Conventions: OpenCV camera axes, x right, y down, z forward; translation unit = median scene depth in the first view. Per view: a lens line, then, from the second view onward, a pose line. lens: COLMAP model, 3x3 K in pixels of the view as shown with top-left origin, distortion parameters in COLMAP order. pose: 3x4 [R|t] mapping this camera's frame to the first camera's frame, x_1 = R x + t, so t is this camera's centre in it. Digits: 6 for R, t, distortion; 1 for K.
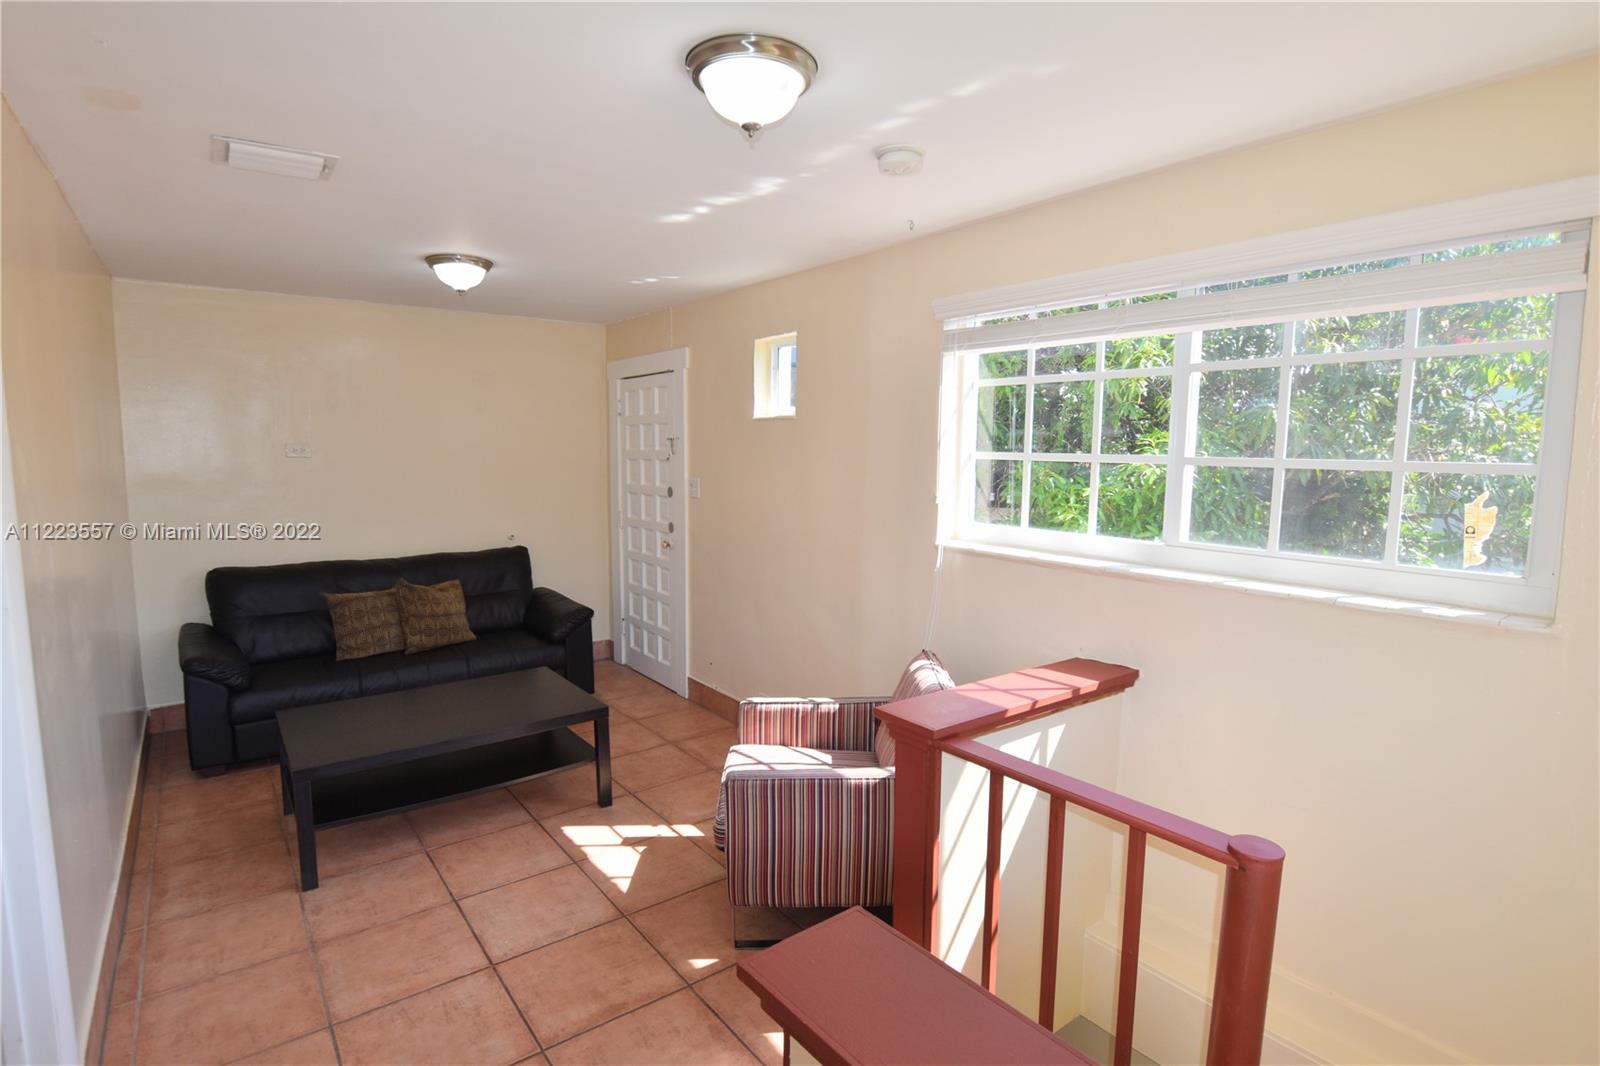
lens RADIAL K [[813.1, 0, 800.0], [0, 813.1, 533.0], [0, 0, 1]] dist [-0.022415, 0.000232]
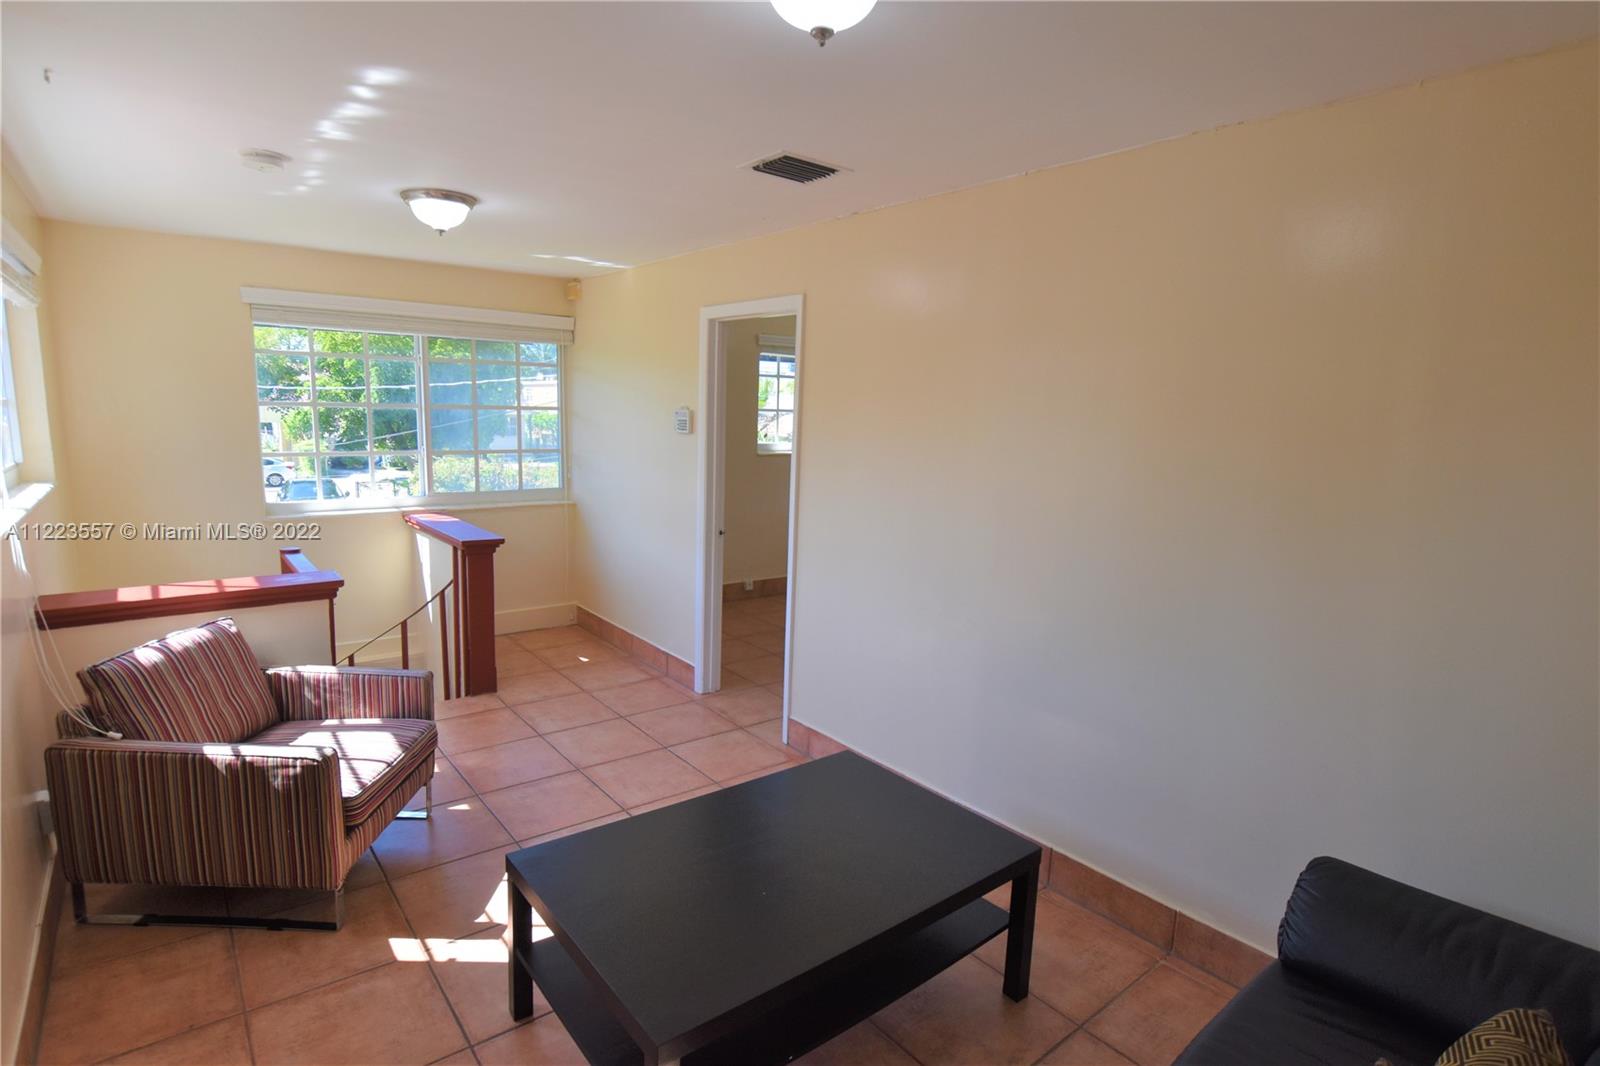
lens RADIAL K [[813.1, 0, 800.0], [0, 813.1, 533.0], [0, 0, 1]] dist [-0.022415, 0.000232]
pose [[-0.998664, -0.028718, -0.042963, -0.543074], [-0.038852, 0.965426, 0.257765, -0.223685], [0.034075, 0.259090, -0.965252, 1.966358]]
